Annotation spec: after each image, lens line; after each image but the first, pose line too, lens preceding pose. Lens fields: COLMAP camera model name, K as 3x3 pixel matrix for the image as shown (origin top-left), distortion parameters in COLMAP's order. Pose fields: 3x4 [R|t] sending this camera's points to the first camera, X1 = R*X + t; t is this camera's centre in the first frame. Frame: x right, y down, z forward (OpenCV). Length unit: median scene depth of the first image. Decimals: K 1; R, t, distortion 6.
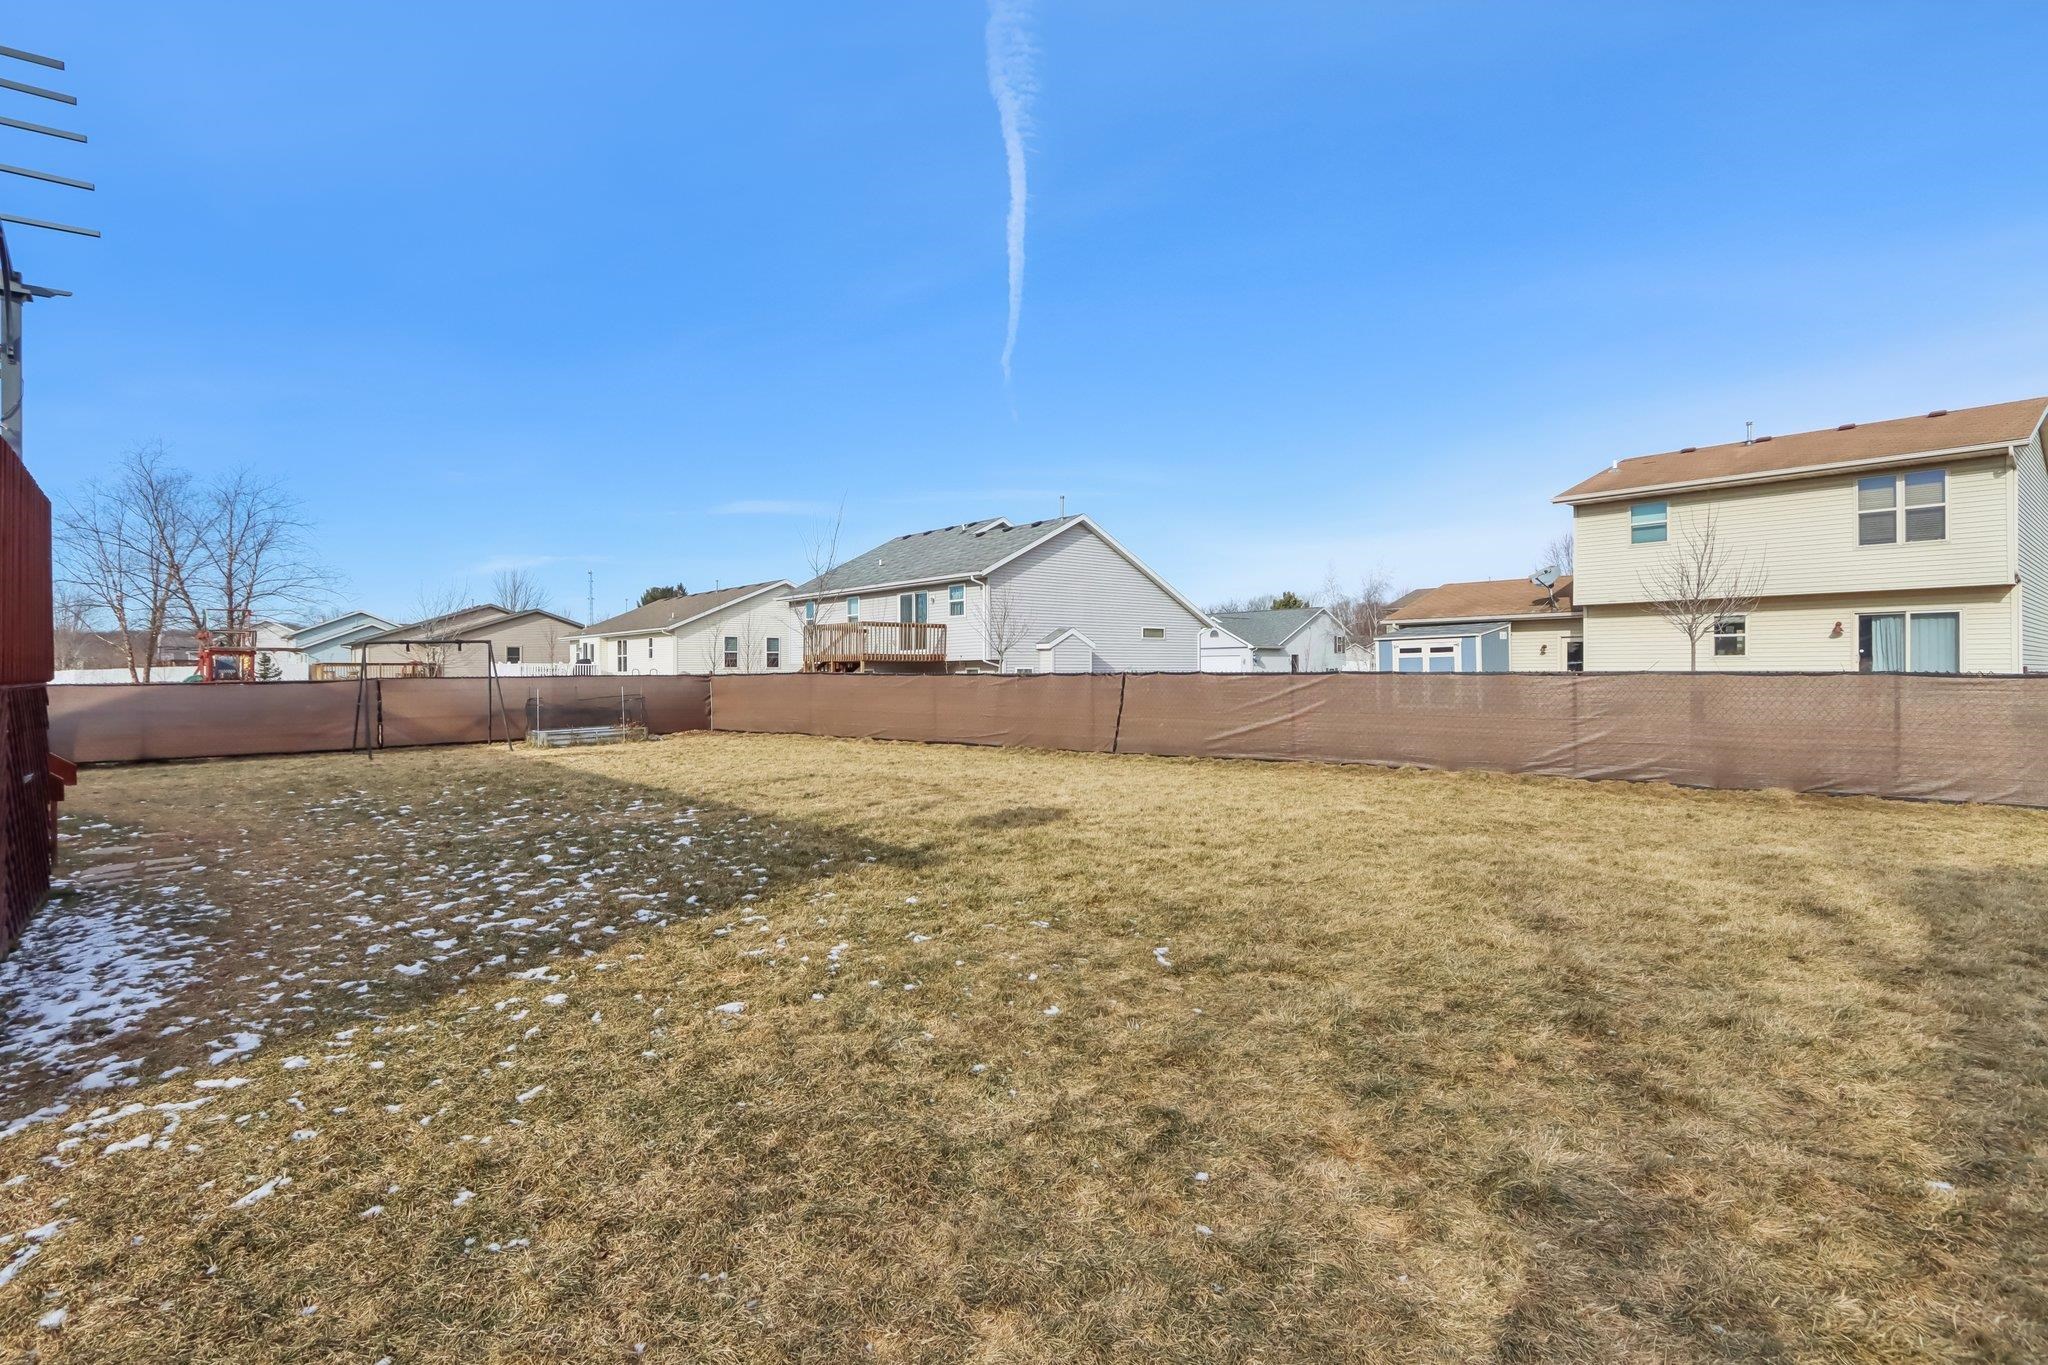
lens RADIAL K [[996.9, 0, 1024.0], [0, 996.9, 682.5], [0, 0, 1]] dist [0.000188, -0.000454]
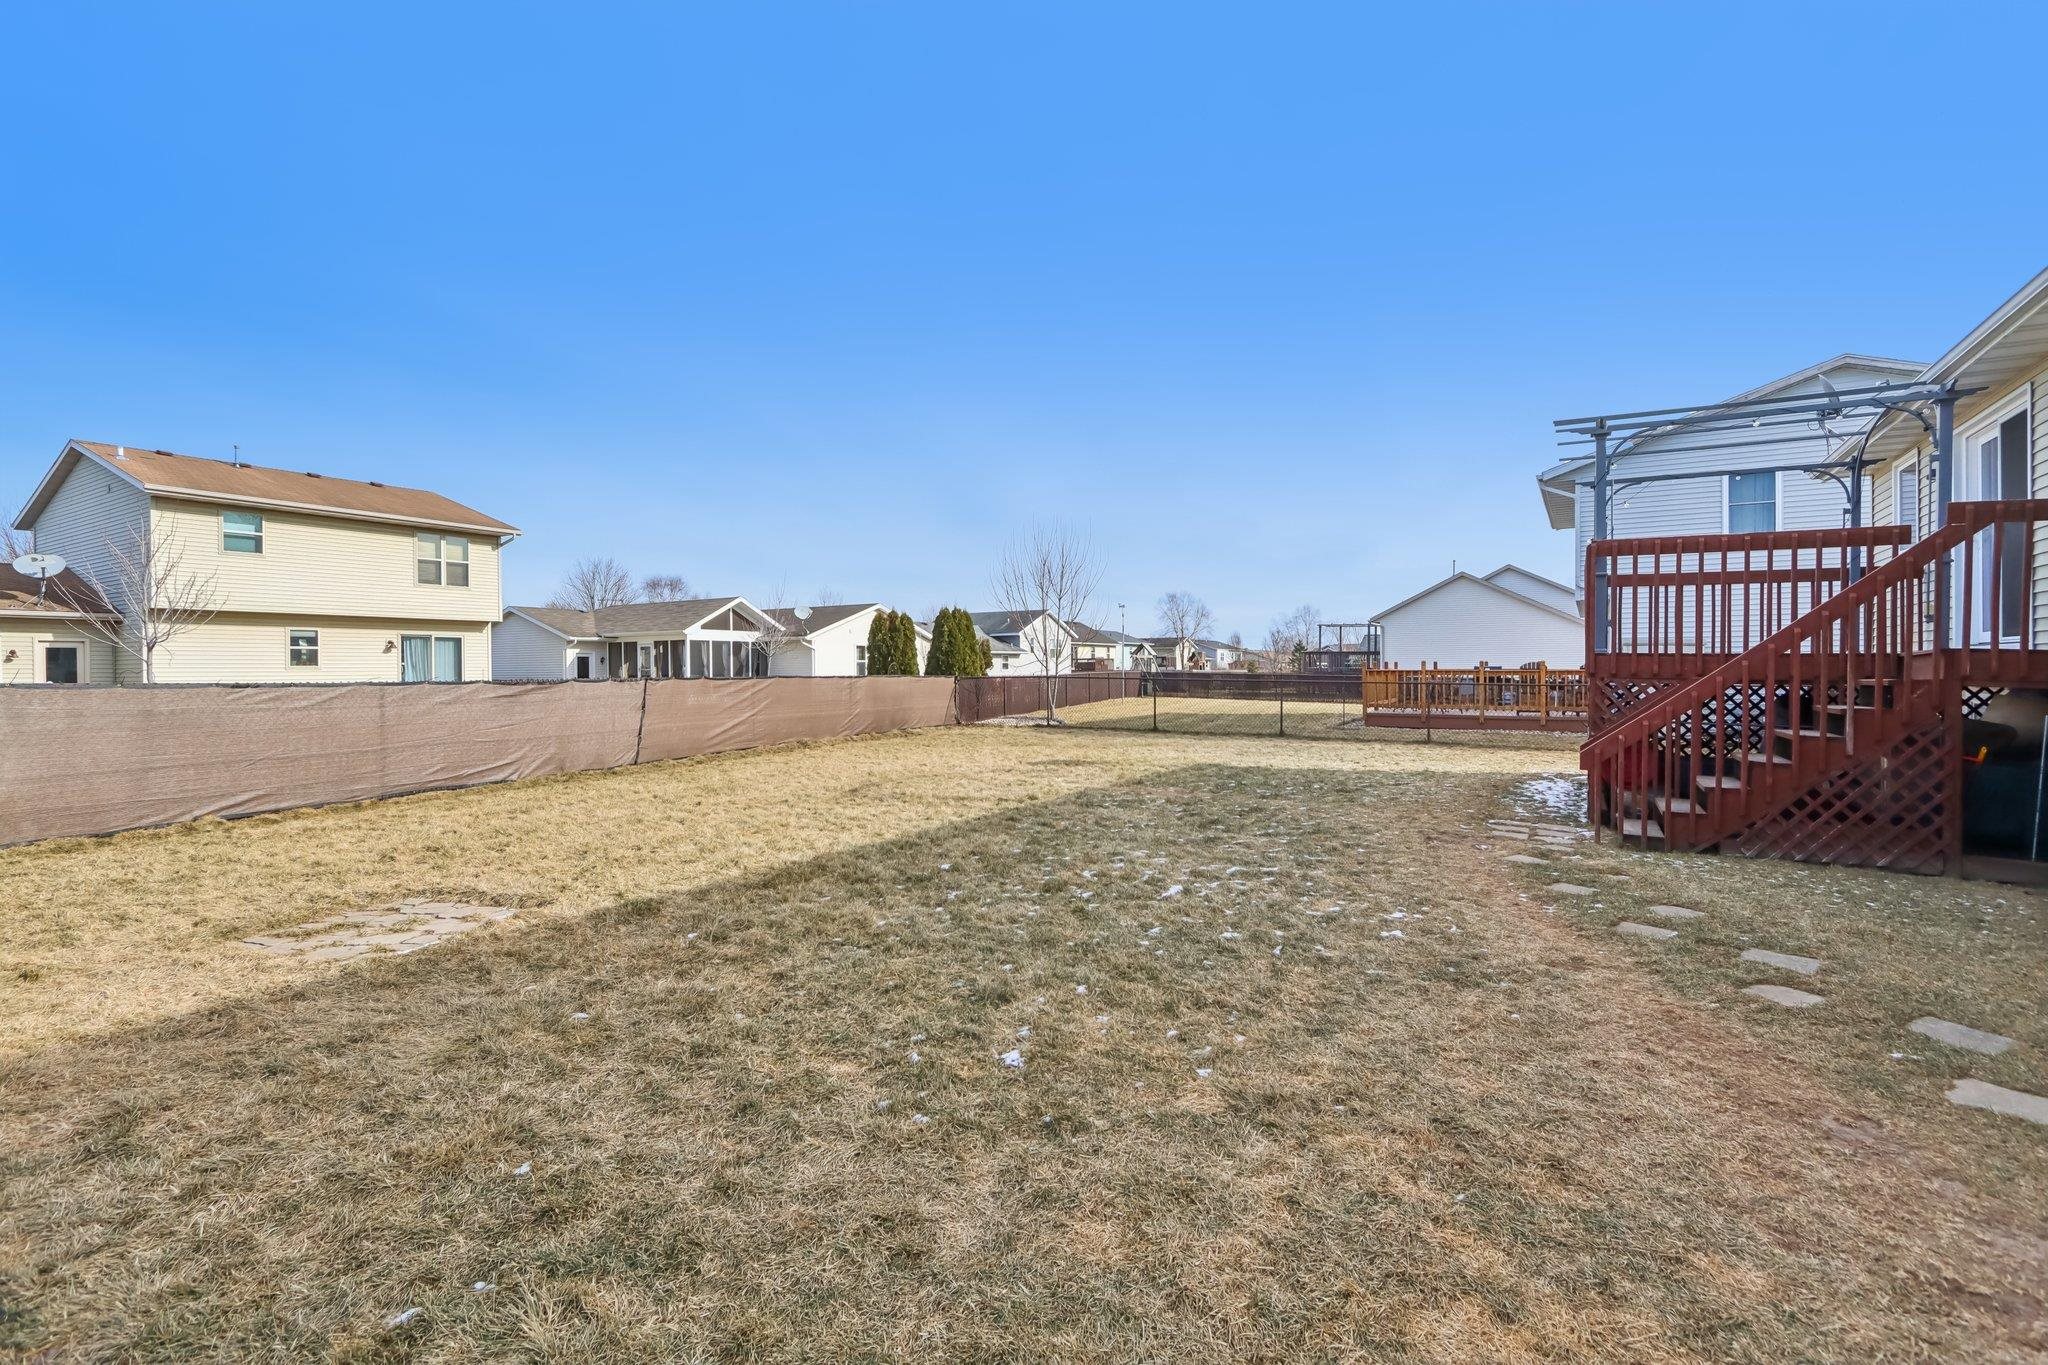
lens RADIAL K [[972.5, 0, 1024.0], [0, 972.5, 682.5], [0, 0, 1]] dist [-0.015927, 0.000060]
pose [[-0.337390, -0.004996, 0.941352, -0.515102], [0.021471, 0.999685, 0.013001, -0.005743], [-0.941120, 0.024598, -0.337177, 0.564550]]
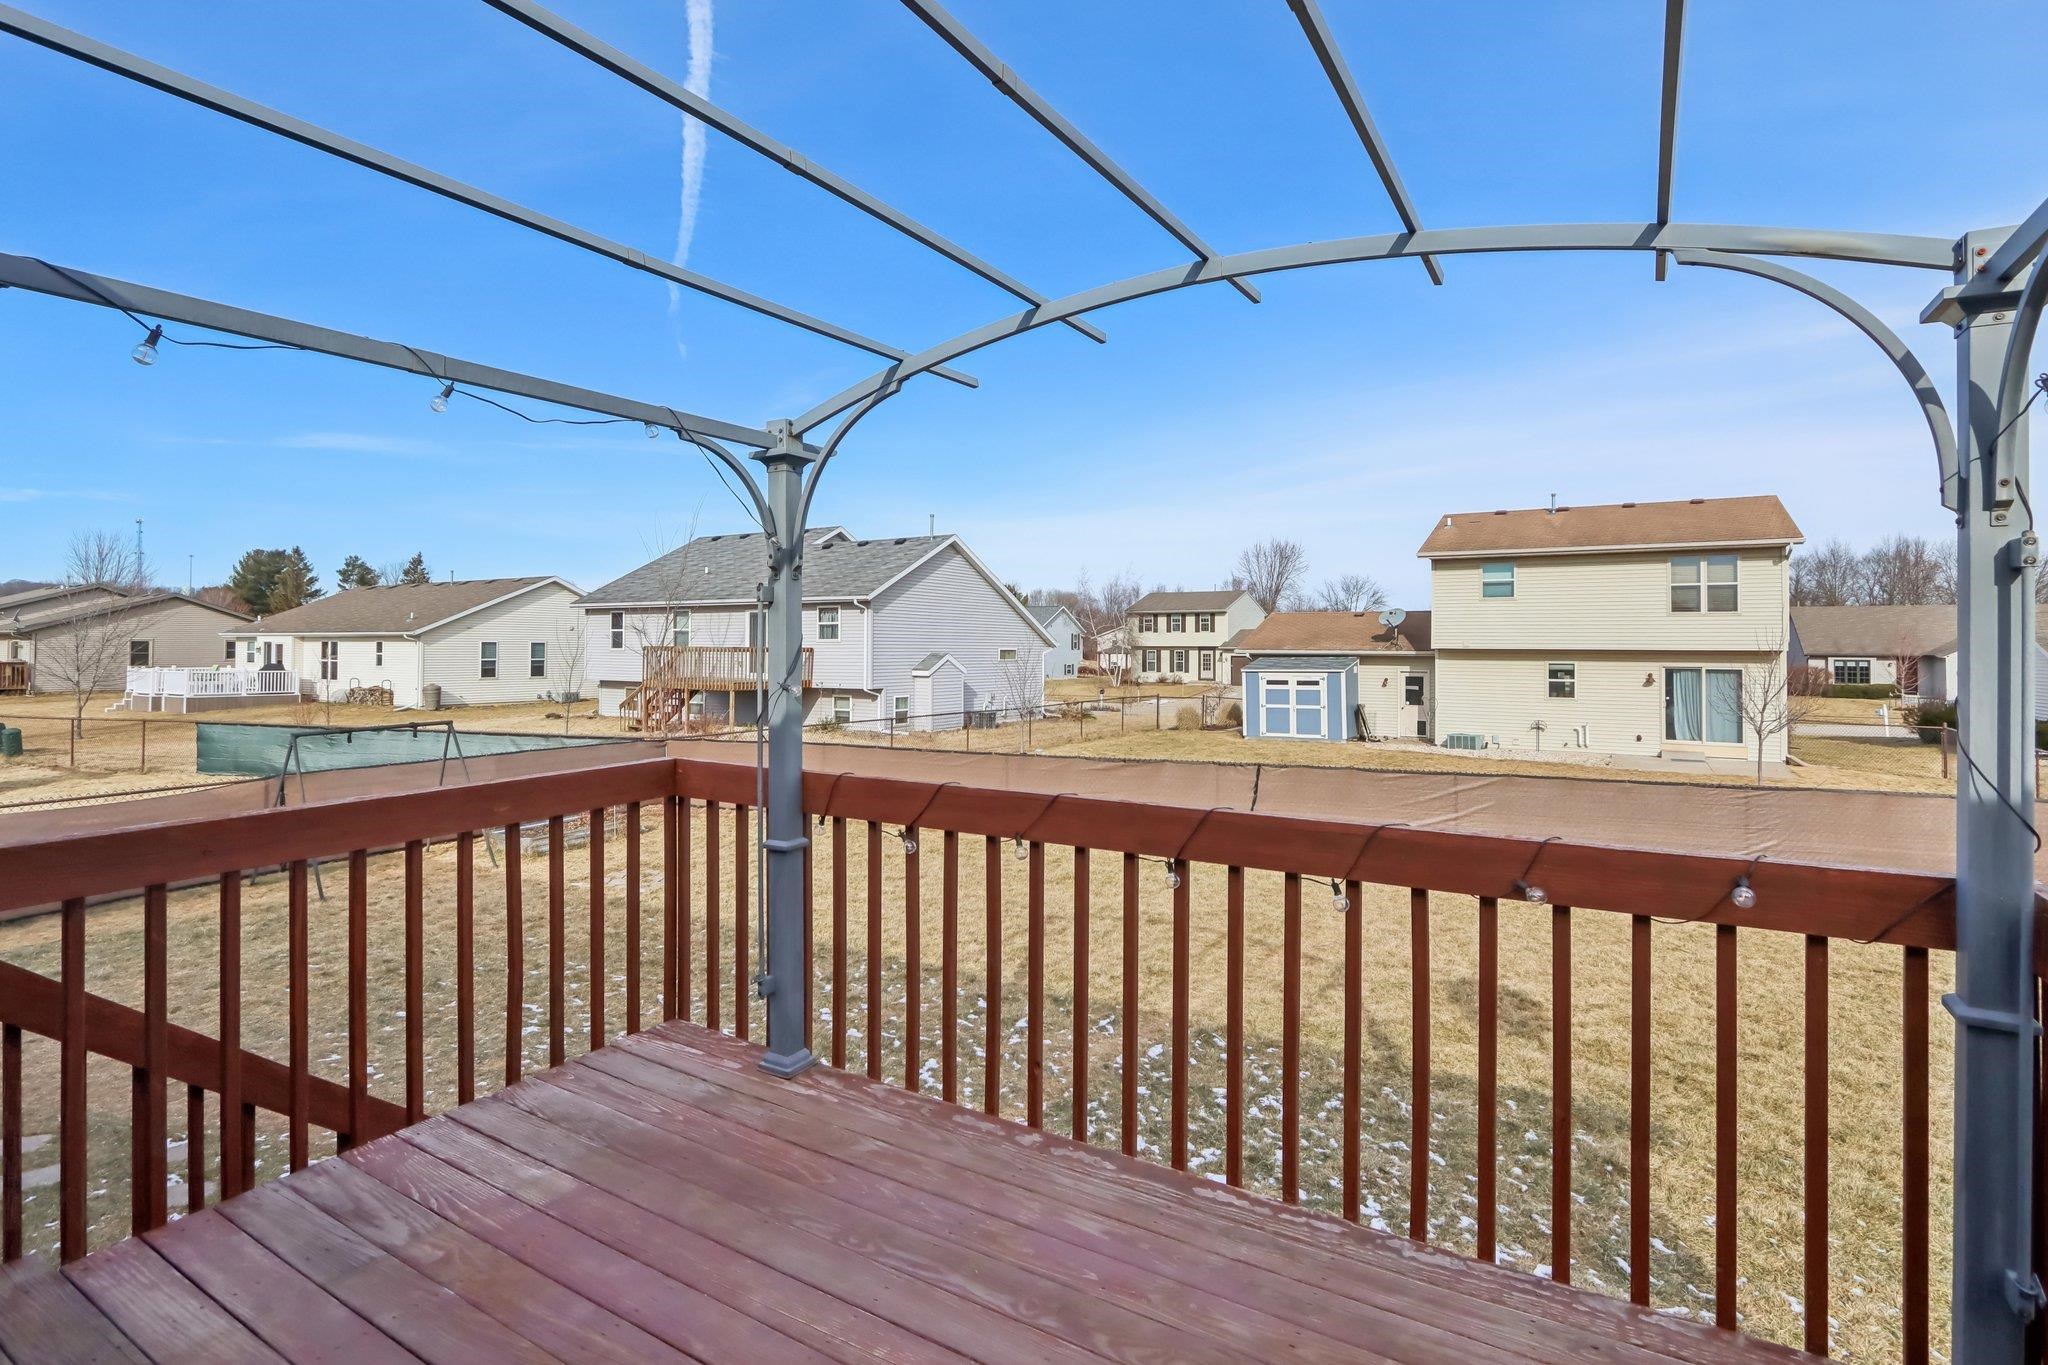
lens RADIAL K [[992.4, 0, 1017.8], [0, 992.4, 640.7], [0, 0, 1]] dist [0.003800, 0.000151]
pose [[0.951412, 0.011659, 0.307701, -0.234770], [-0.005645, 0.999775, -0.020429, -0.061272], [-0.307870, 0.017699, 0.951264, 0.082792]]
